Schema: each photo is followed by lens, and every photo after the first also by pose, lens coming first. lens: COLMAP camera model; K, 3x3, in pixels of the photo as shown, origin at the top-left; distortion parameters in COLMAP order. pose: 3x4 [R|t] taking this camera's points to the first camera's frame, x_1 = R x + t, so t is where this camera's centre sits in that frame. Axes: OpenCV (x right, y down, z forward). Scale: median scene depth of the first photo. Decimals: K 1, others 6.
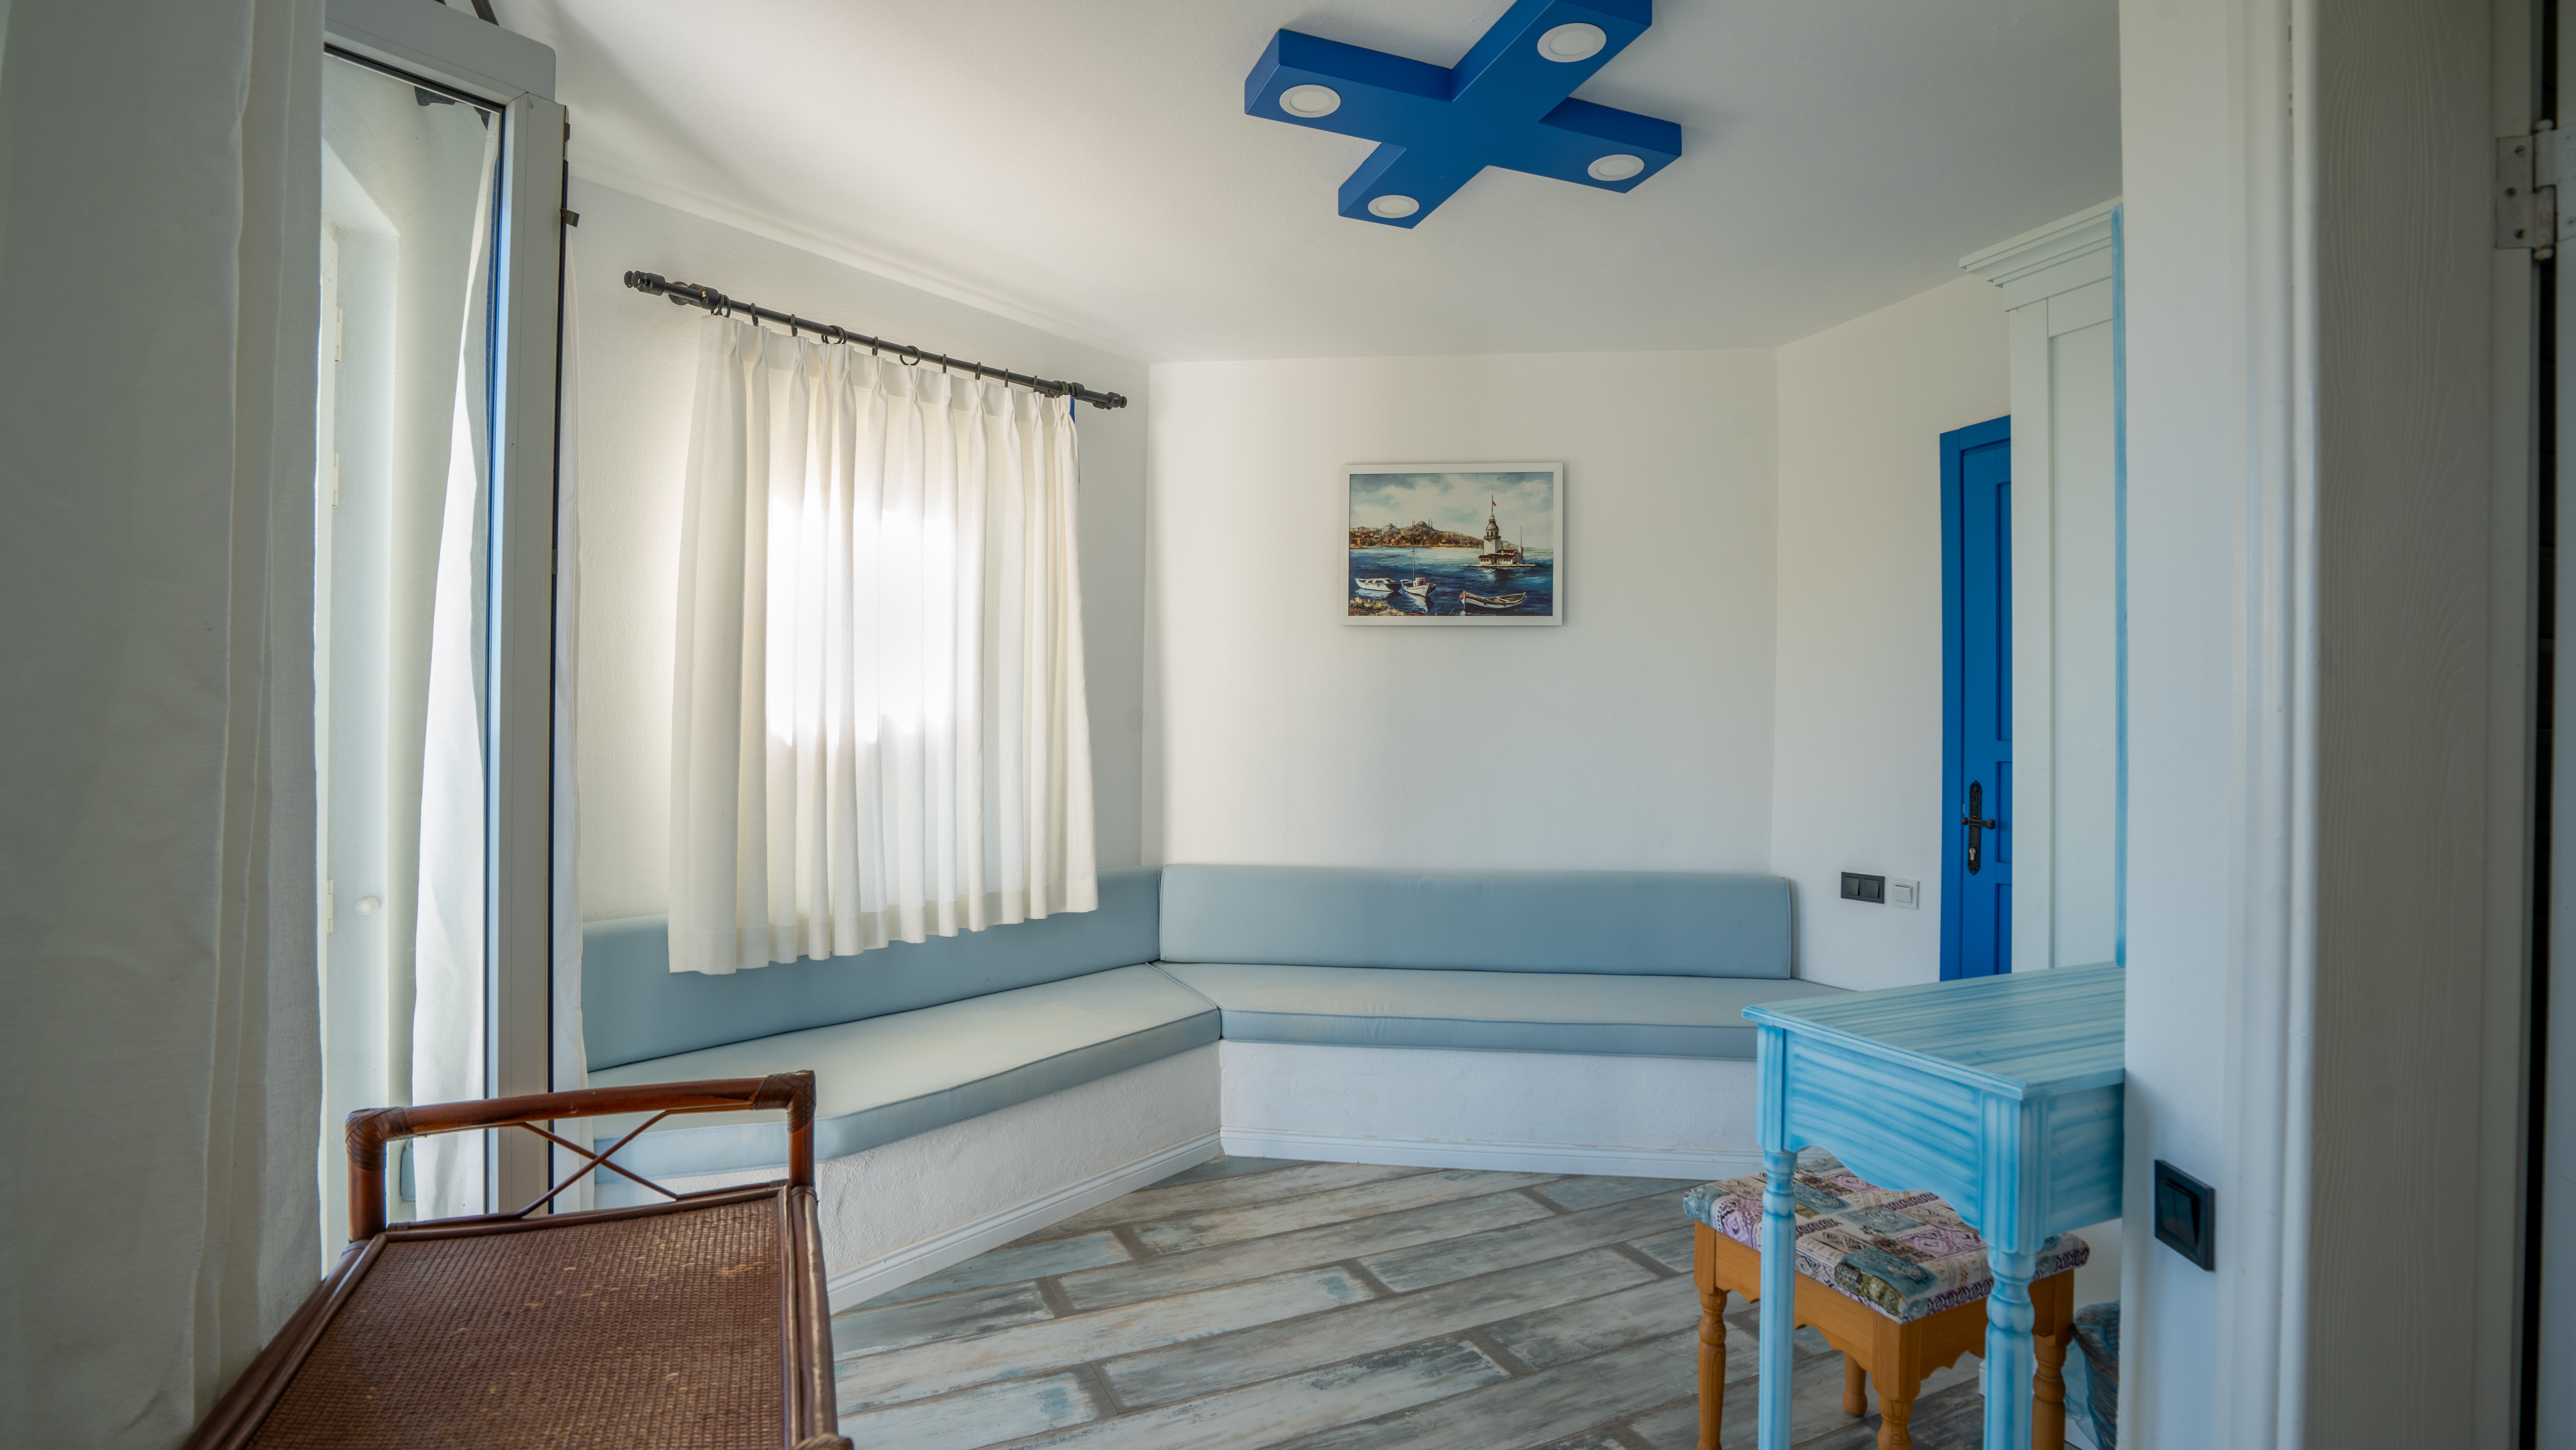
lens RADIAL K [[1202.6, 0, 1285.8], [0, 1202.6, 727.2], [0, 0, 1]] dist [-0.022404, 0.001583]
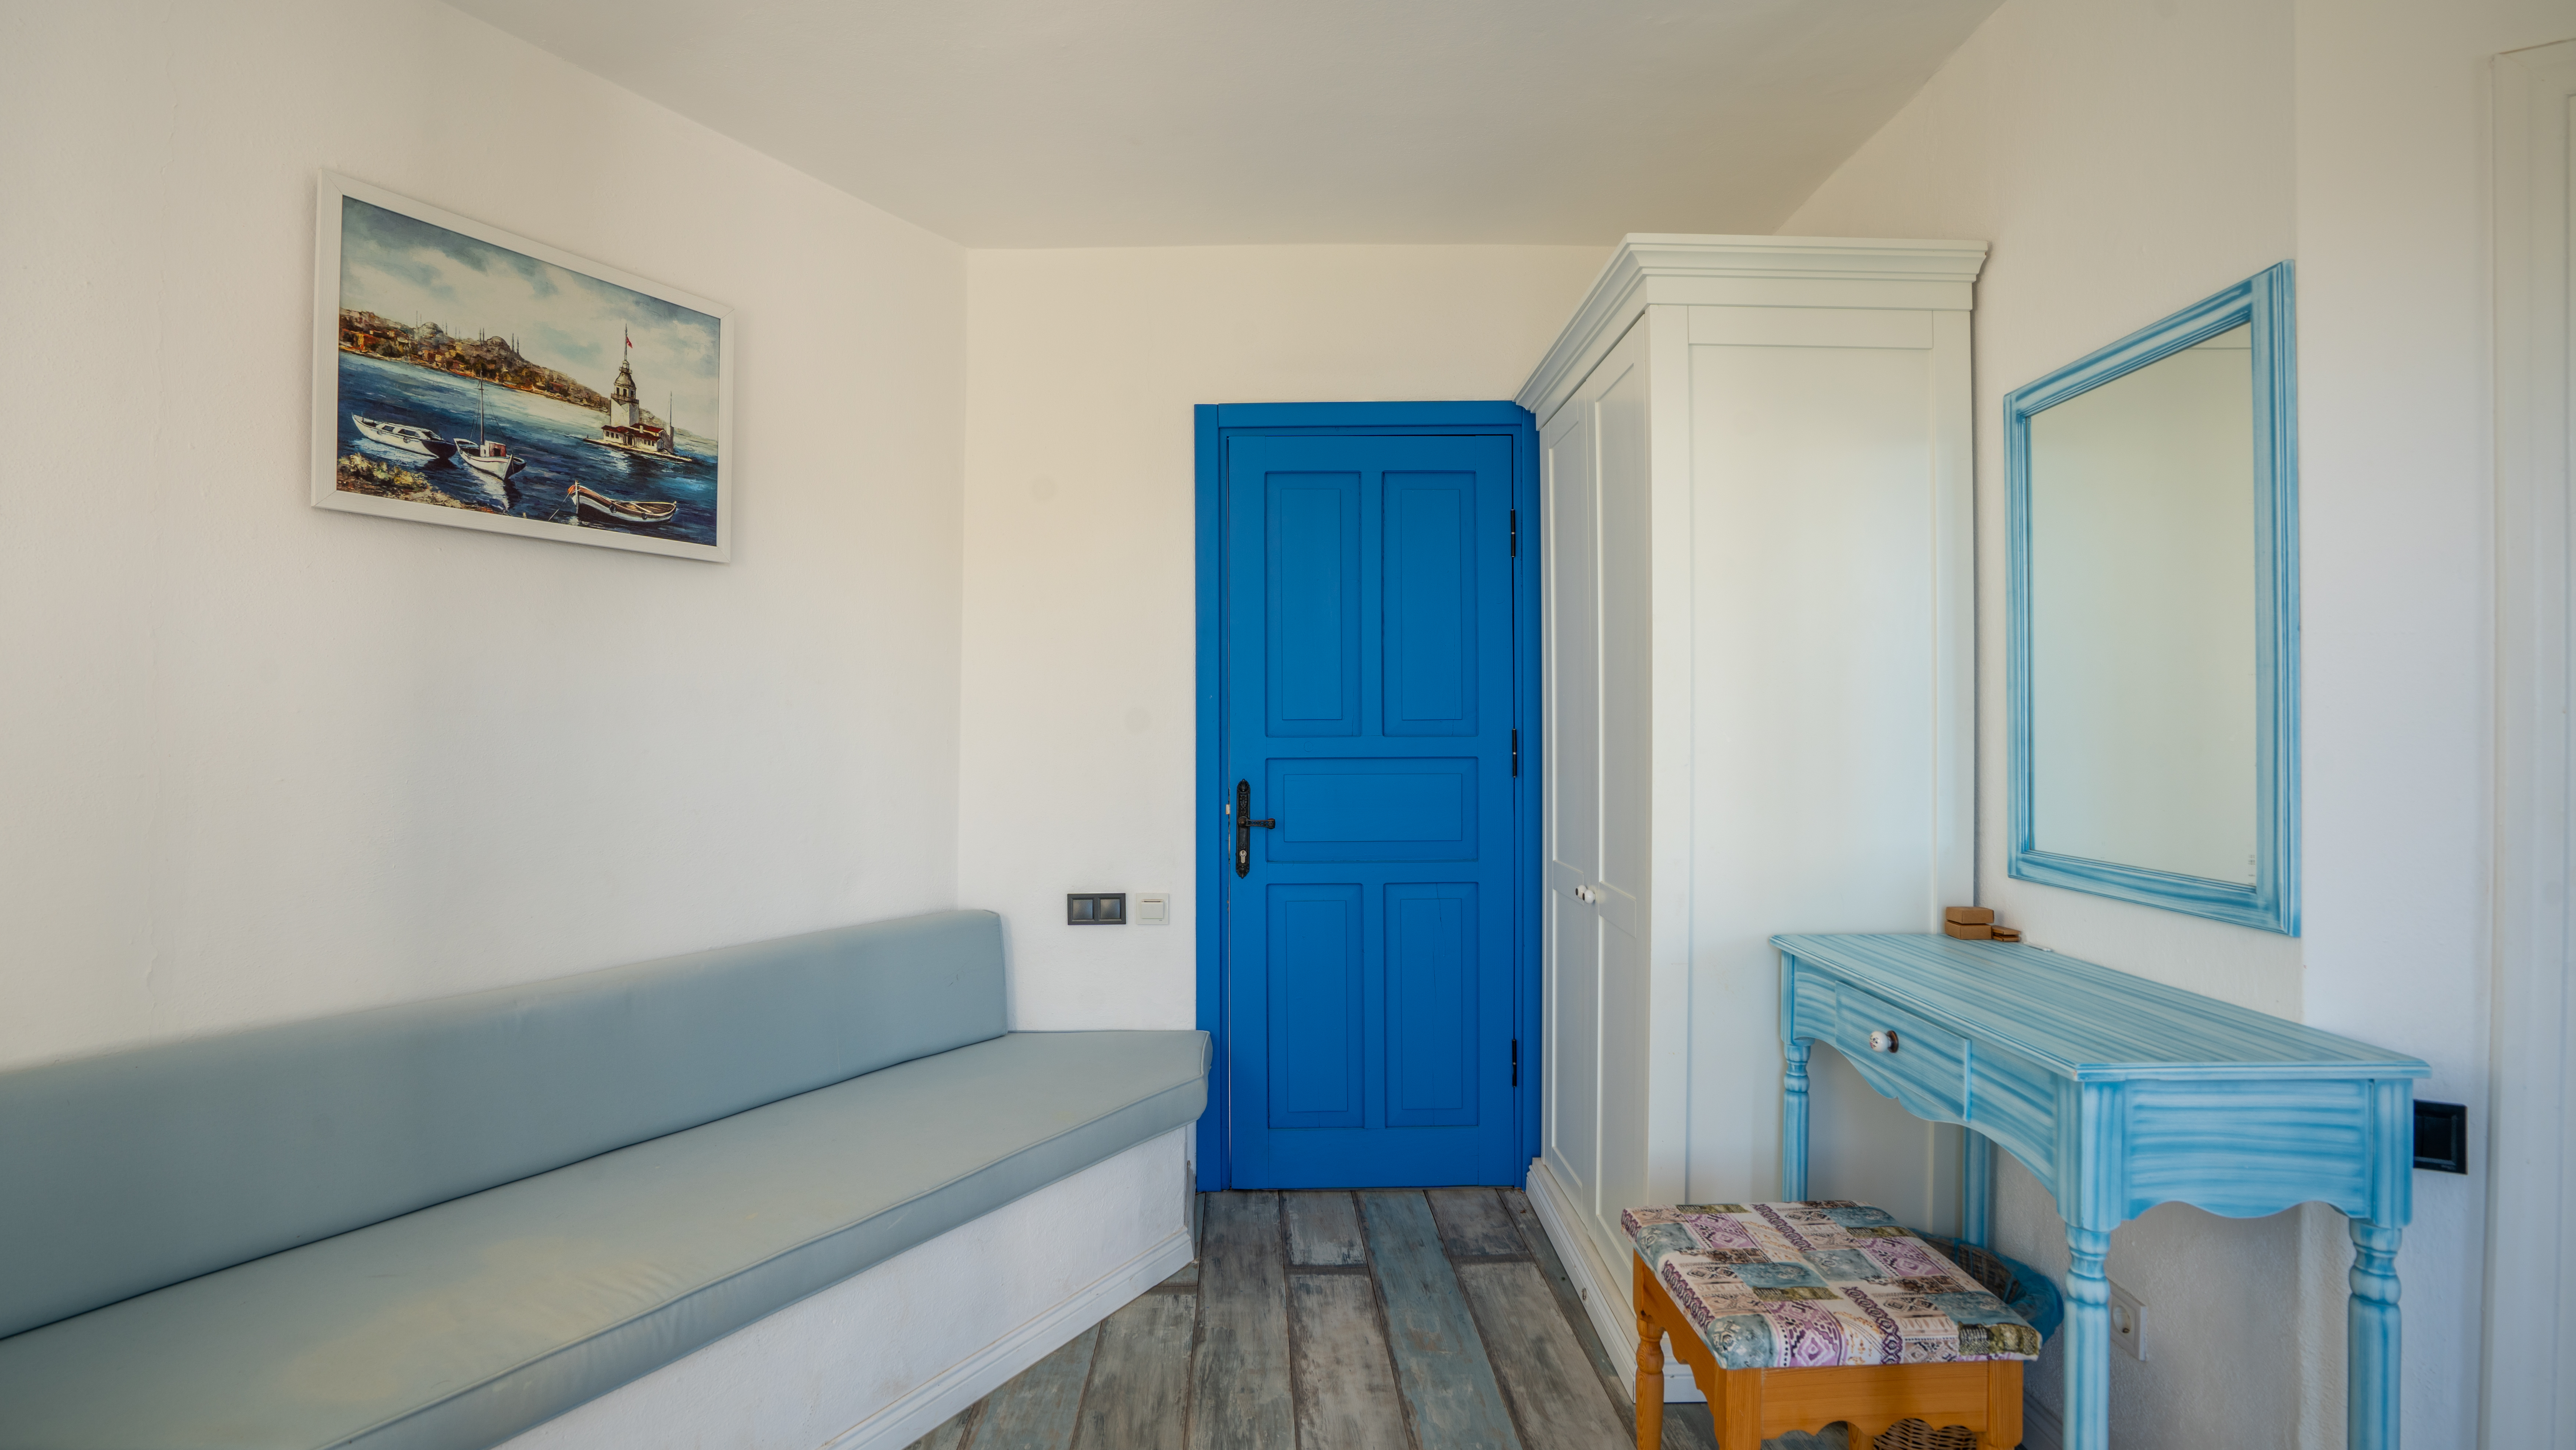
lens RADIAL K [[1202.6, 0, 1274.6], [0, 1202.6, 716.9], [0, 0, 1]] dist [-0.022404, 0.001583]
pose [[0.394398, 0.003381, 0.918933, -0.235901], [-0.000230, 0.999994, -0.003581, -0.001290], [-0.918940, 0.001201, 0.394396, 0.480253]]
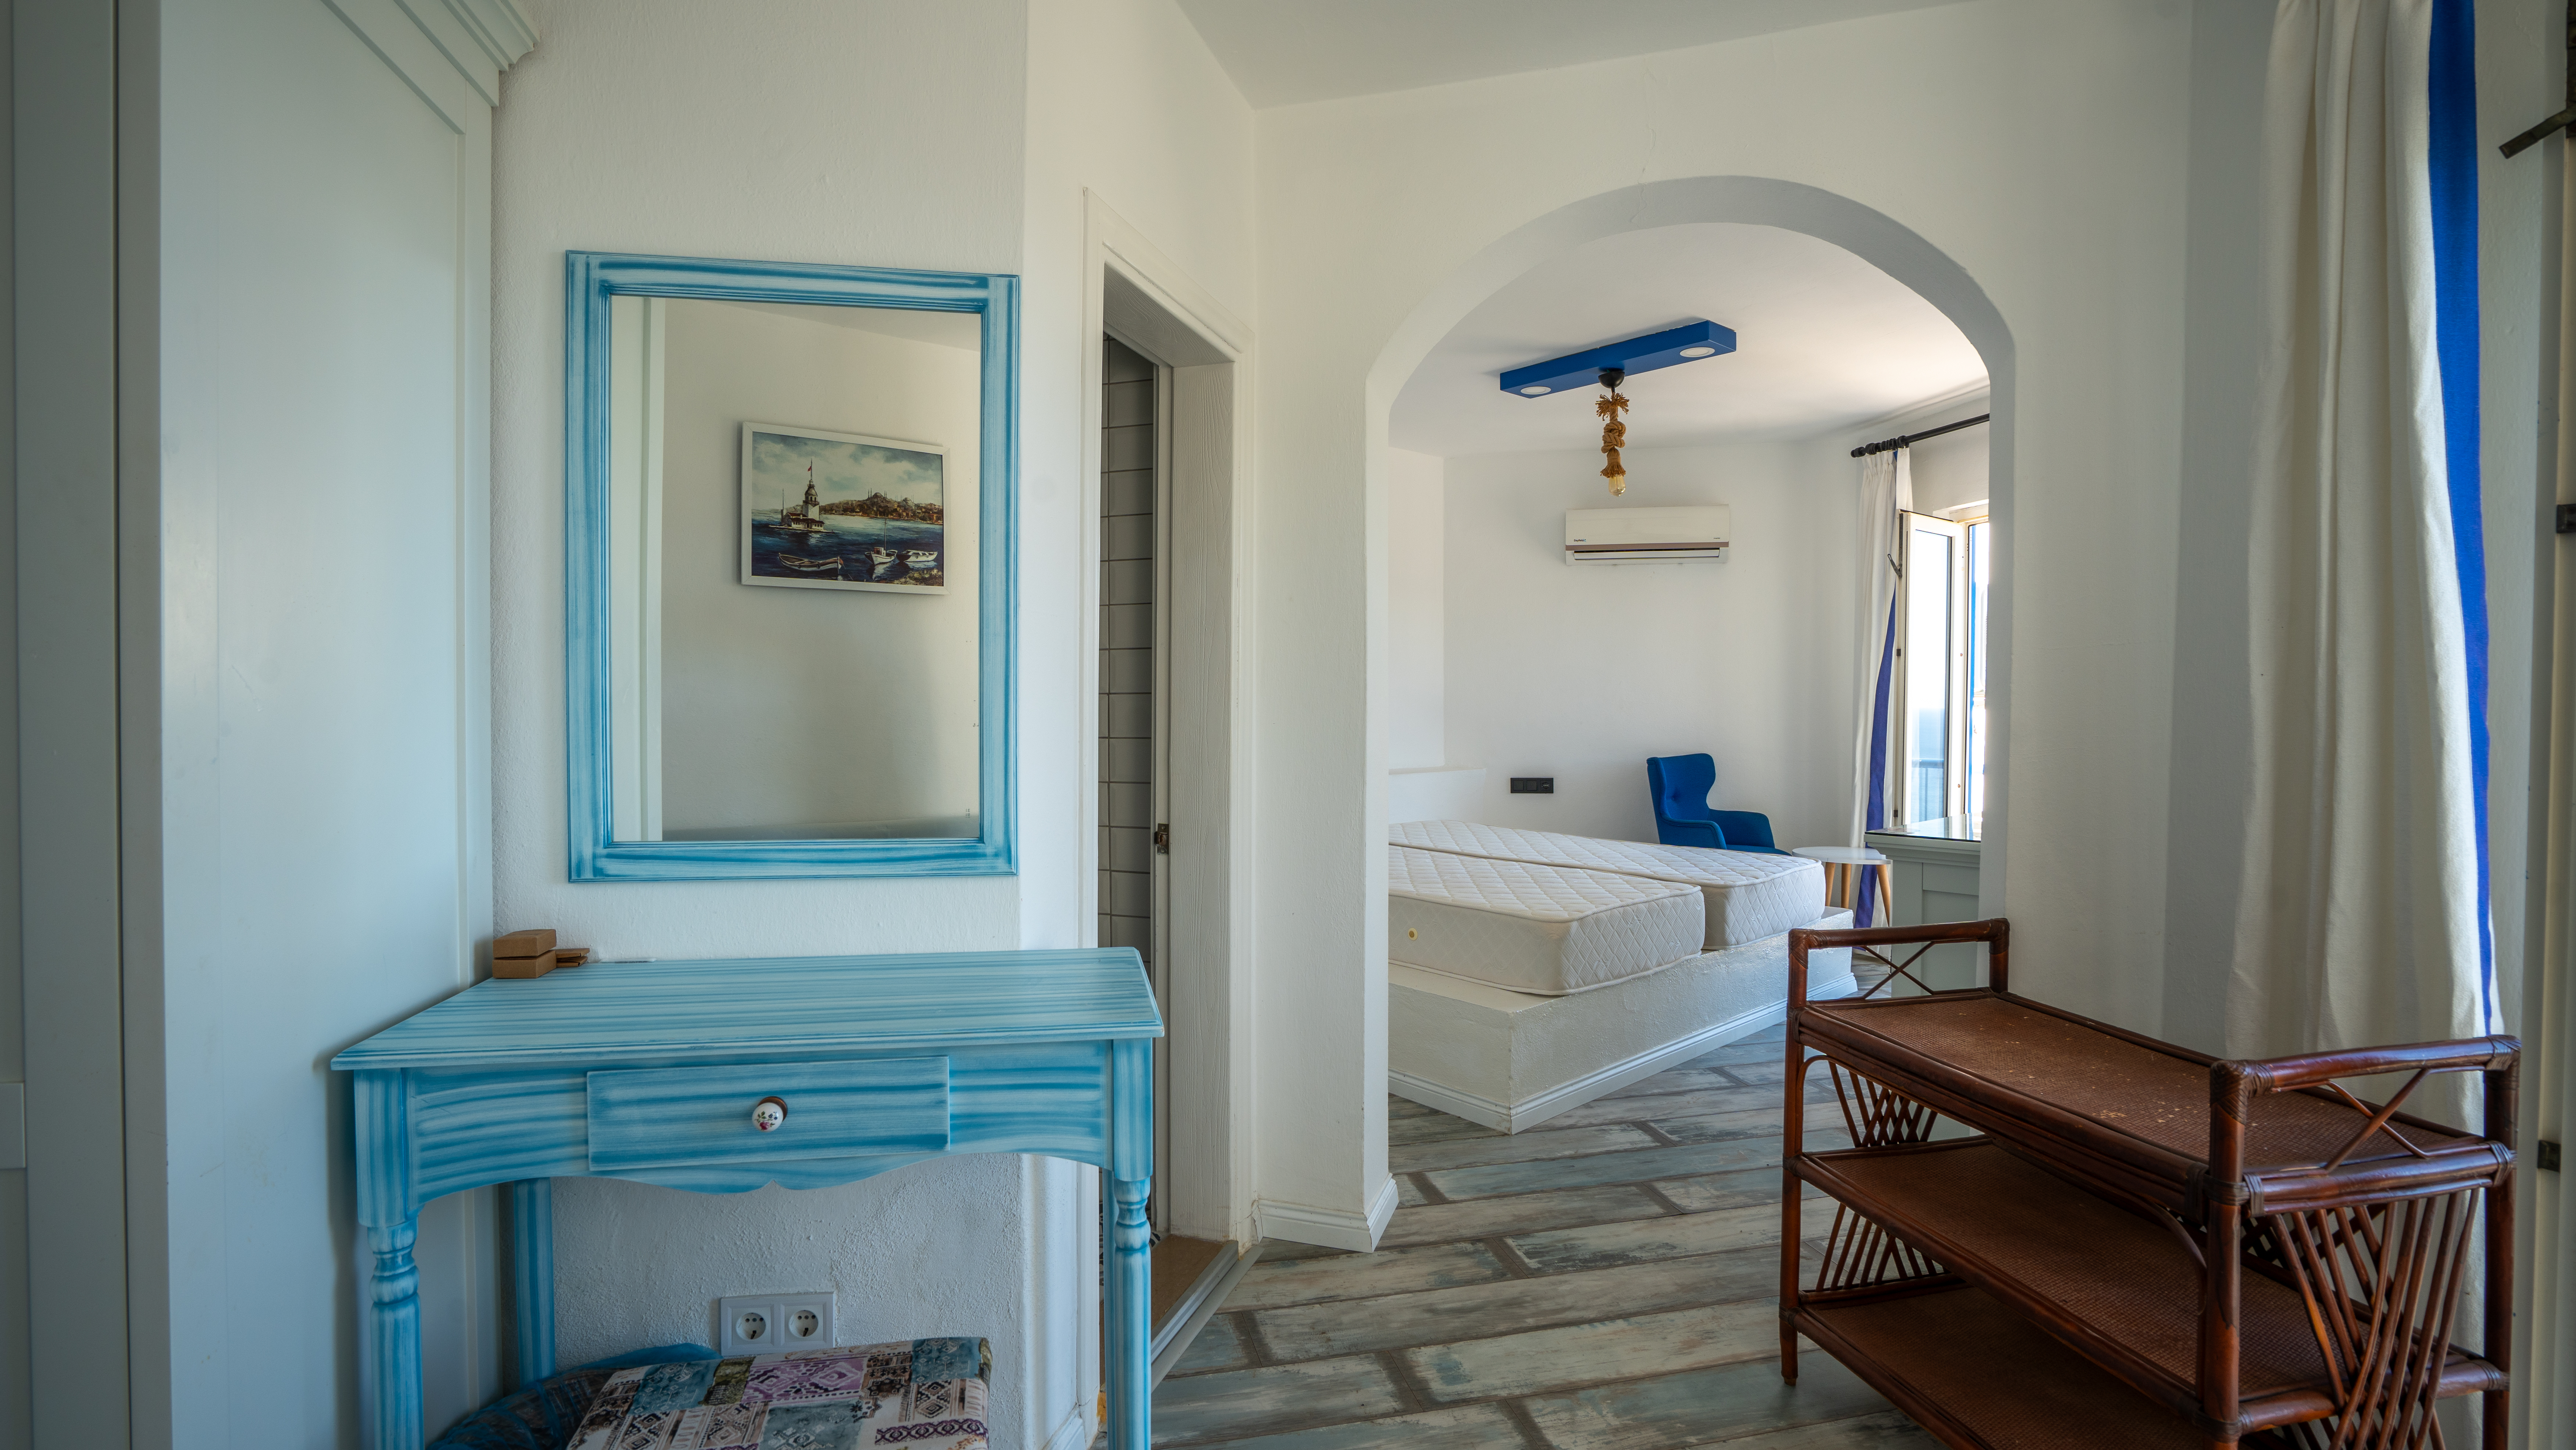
lens RADIAL K [[1202.6, 0, 1288.5], [0, 1202.6, 720.1], [0, 0, 1]] dist [-0.022404, 0.001583]
pose [[-0.980066, -0.018731, 0.197786, 0.053444], [-0.014256, 0.999610, 0.024026, -0.000943], [-0.198158, 0.020727, -0.979951, 0.734557]]
